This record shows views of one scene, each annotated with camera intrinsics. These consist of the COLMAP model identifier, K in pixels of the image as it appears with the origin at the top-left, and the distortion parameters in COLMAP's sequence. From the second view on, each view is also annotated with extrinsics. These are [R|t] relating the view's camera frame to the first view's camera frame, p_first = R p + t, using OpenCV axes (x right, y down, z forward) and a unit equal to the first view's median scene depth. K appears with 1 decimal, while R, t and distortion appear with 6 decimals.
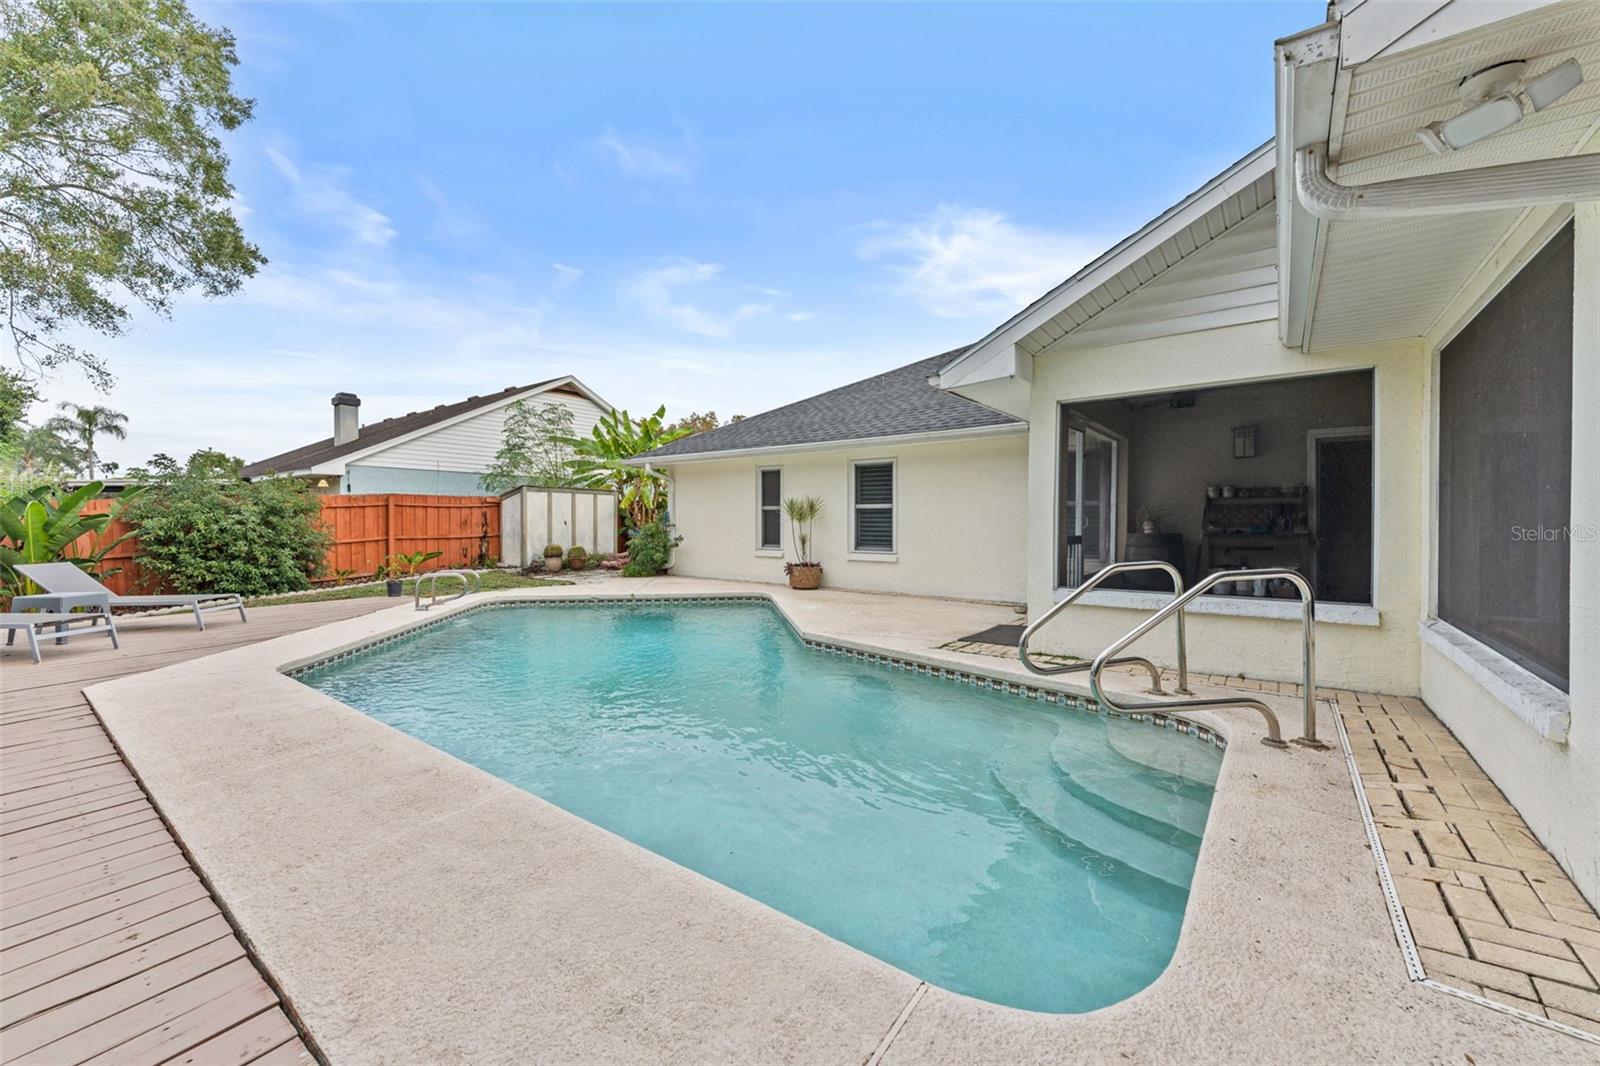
lens RADIAL K [[639.6, 0, 796.1], [0, 639.6, 529.1], [0, 0, 1]] dist [-0.000260, -0.000038]
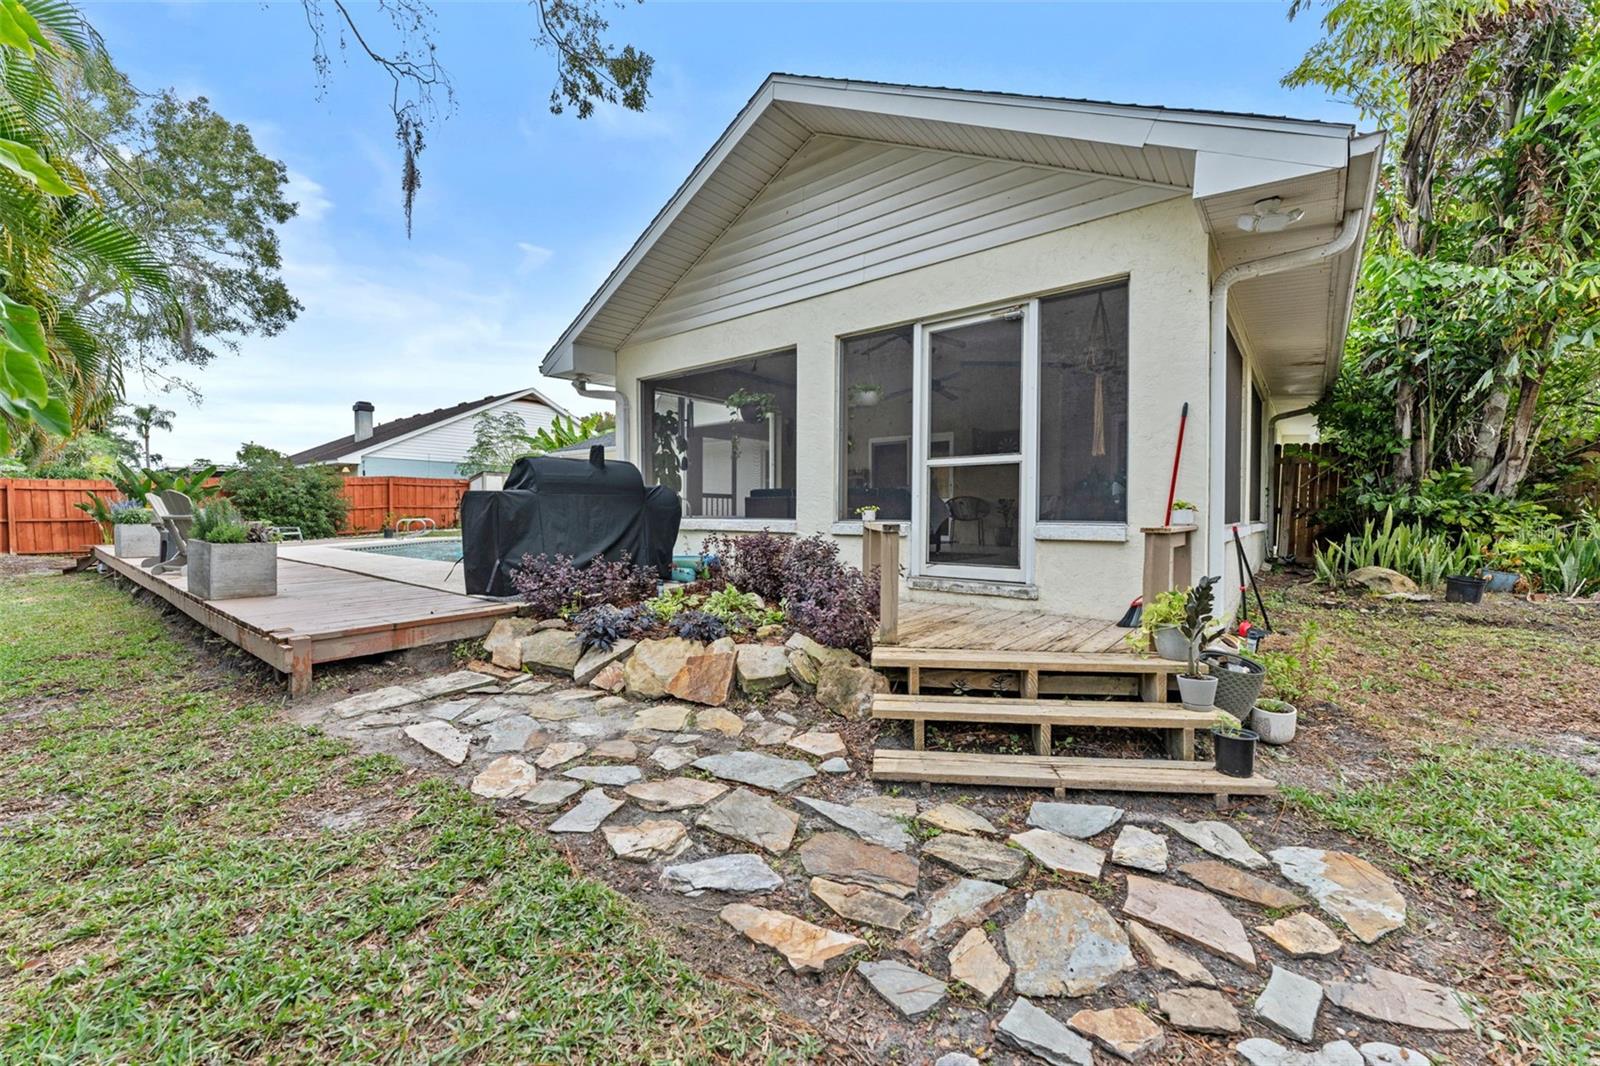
lens RADIAL K [[639.6, 0, 802.3], [0, 639.6, 525.4], [0, 0, 1]] dist [-0.000260, -0.000038]
pose [[0.999819, 0.002418, -0.018861, 0.304149], [-0.002266, 0.999965, 0.008037, 0.038863], [0.018880, -0.007993, 0.999790, -0.405083]]
